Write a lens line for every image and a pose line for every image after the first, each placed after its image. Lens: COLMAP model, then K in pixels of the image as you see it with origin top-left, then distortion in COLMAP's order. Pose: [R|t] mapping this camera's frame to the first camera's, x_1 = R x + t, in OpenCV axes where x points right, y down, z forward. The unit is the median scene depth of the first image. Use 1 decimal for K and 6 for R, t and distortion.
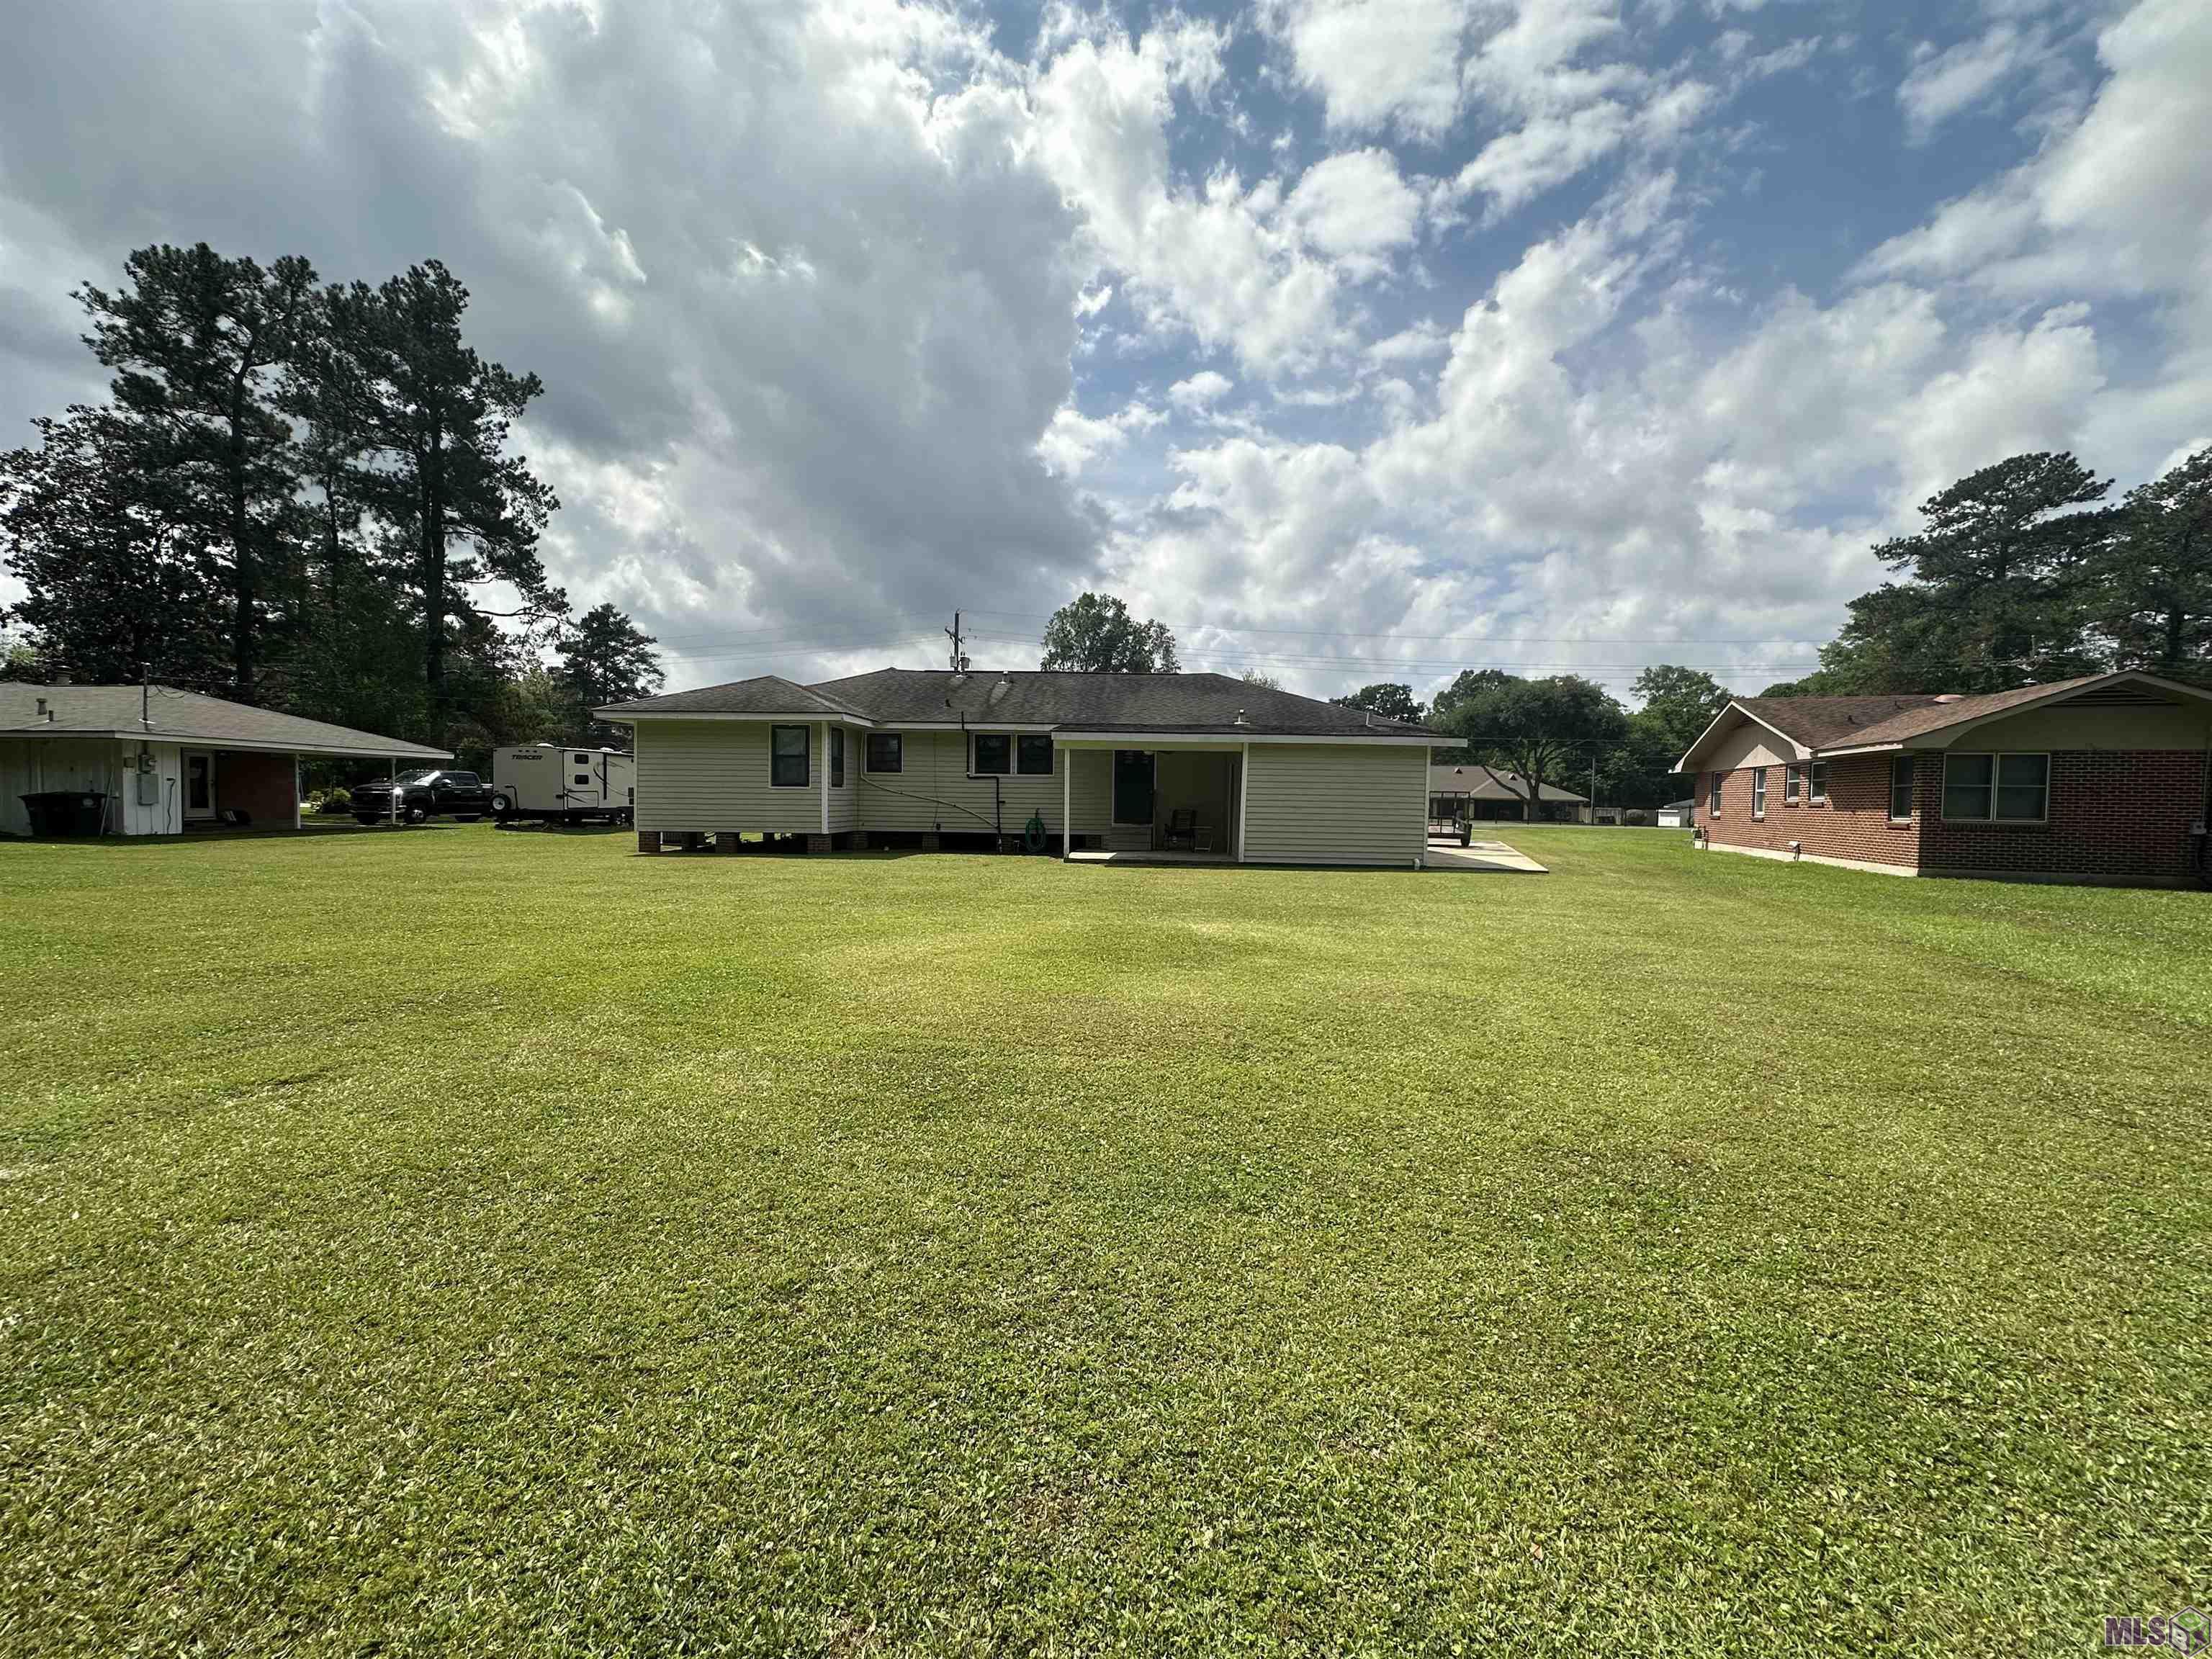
lens RADIAL K [[879.2, 0, 1108.0], [0, 879.2, 828.9], [0, 0, 1]] dist [-0.000386, -0.000185]
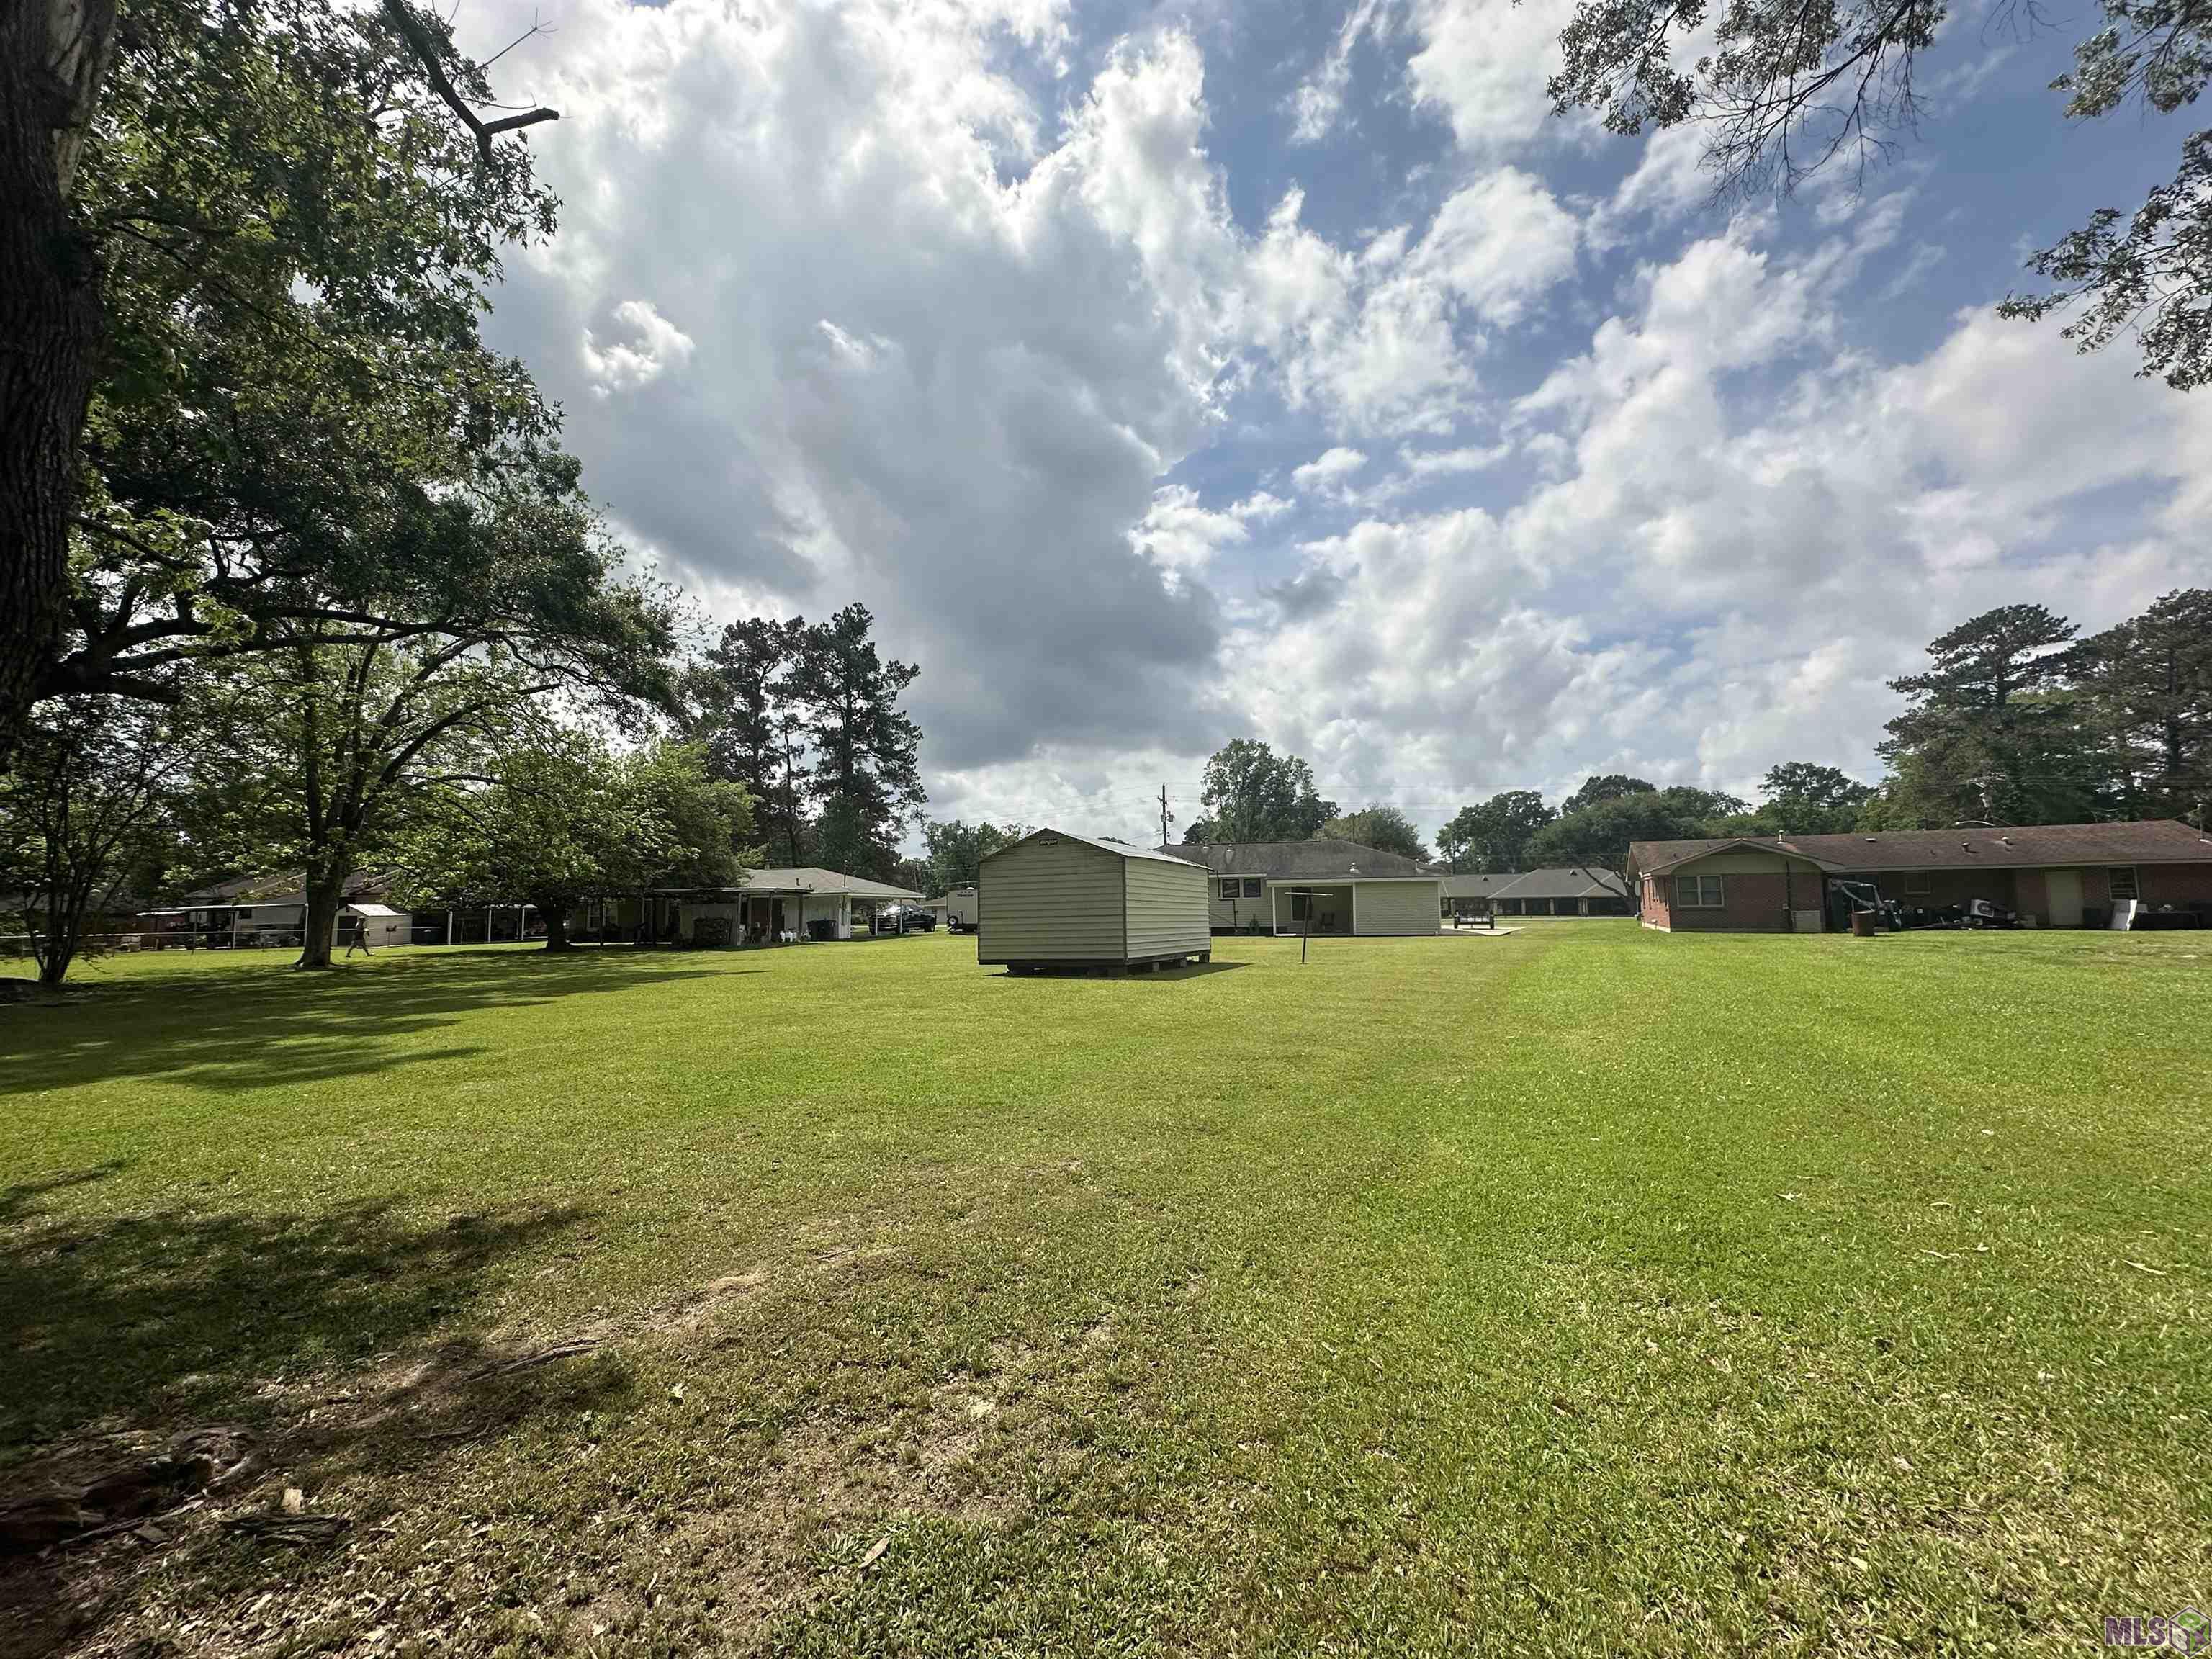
lens RADIAL K [[879.2, 0, 1108.0], [0, 879.2, 828.9], [0, 0, 1]] dist [-0.000386, -0.000185]
pose [[0.987100, -0.045416, -0.153528, -0.032563], [0.025891, 0.991583, -0.126859, 0.010382], [0.157997, 0.121248, 0.979967, -0.365880]]
